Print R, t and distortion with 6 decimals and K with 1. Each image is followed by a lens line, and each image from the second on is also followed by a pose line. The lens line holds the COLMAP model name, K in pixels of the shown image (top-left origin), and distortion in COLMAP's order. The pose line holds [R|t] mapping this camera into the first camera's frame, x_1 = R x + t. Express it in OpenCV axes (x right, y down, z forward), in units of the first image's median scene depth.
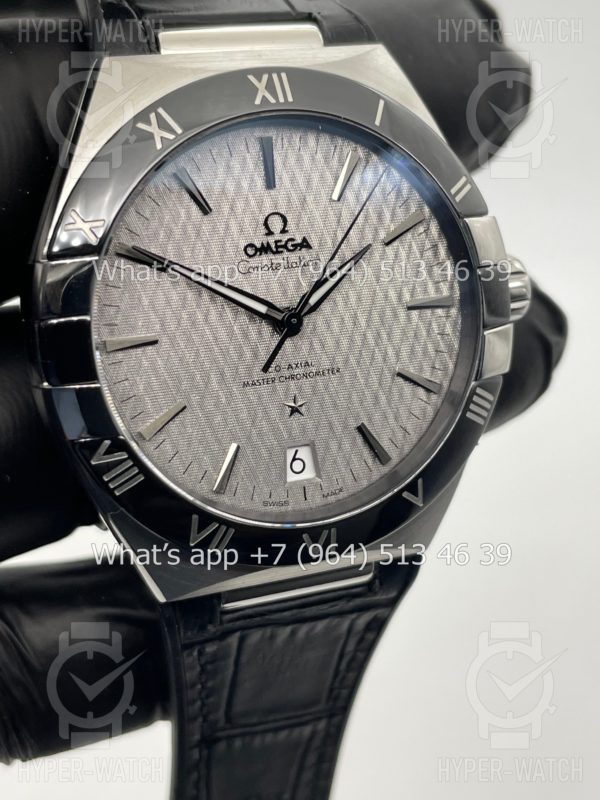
lens RADIAL K [[1226.1, 0, 300.0], [0, 1226.1, 400.0], [0, 0, 1]] dist [0.102120, -0.038865]
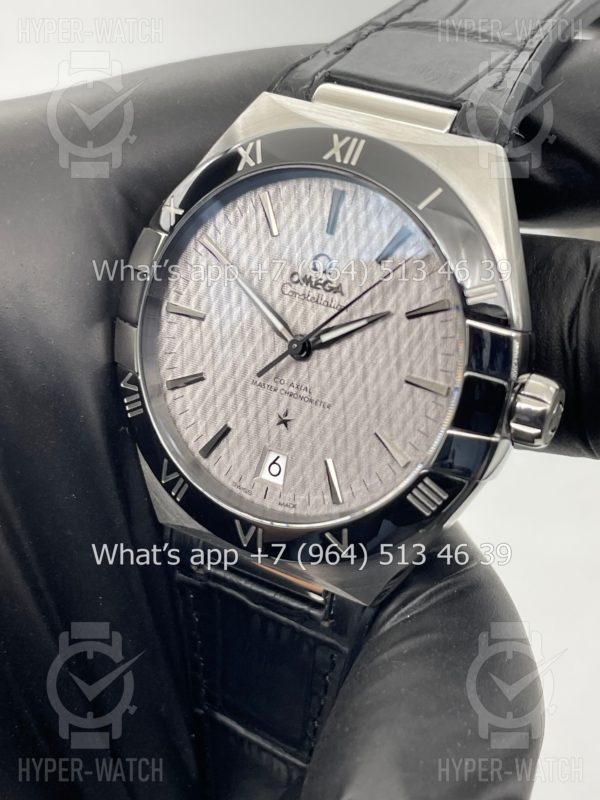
lens RADIAL K [[1226.1, 0, 300.0], [0, 1226.1, 400.0], [0, 0, 1]] dist [0.102120, -0.038865]
pose [[0.640270, 0.379712, -0.667737, 0.776141], [-0.400010, 0.906930, 0.132174, -0.170810], [0.655779, 0.182474, 0.732569, 0.173540]]
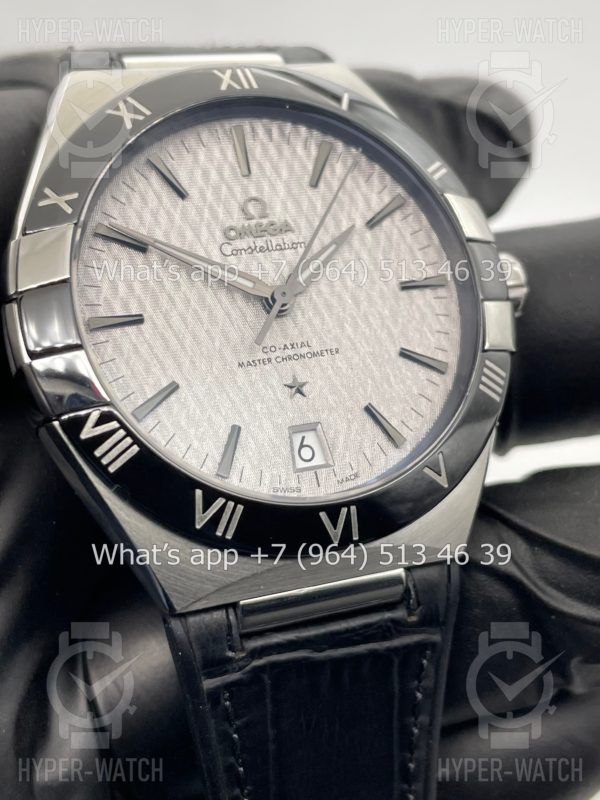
lens RADIAL K [[1226.1, 0, 300.0], [0, 1226.1, 400.0], [0, 0, 1]] dist [0.102120, -0.038865]
pose [[0.992838, -0.119427, 0.003180, -0.005086], [0.113788, 0.937183, -0.329757, 0.331690], [0.036401, 0.327757, 0.944061, 0.116648]]
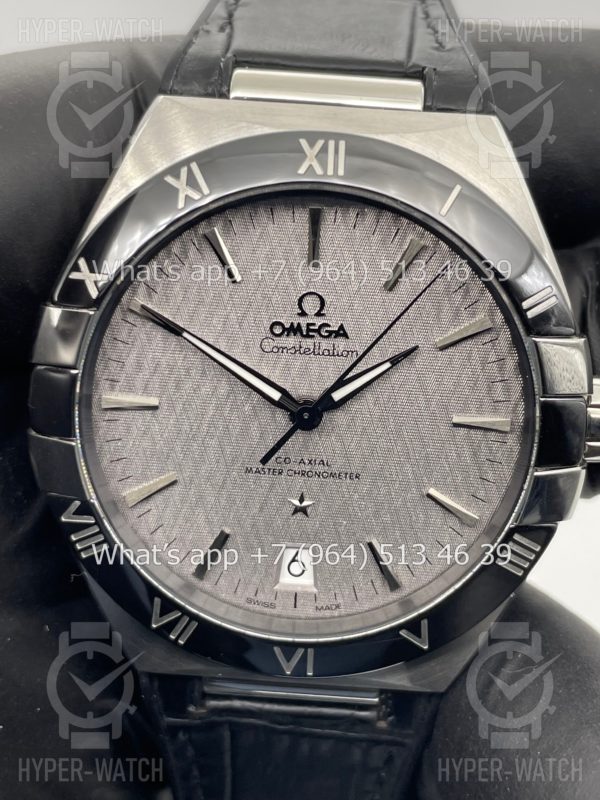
lens RADIAL K [[1226.1, 0, 300.0], [0, 1226.1, 400.0], [0, 0, 1]] dist [0.102120, -0.038865]
pose [[0.915180, 0.219347, -0.338131, 0.288494], [-0.199172, 0.975473, 0.093718, -0.157552], [0.350394, -0.018422, 0.936421, 0.162106]]
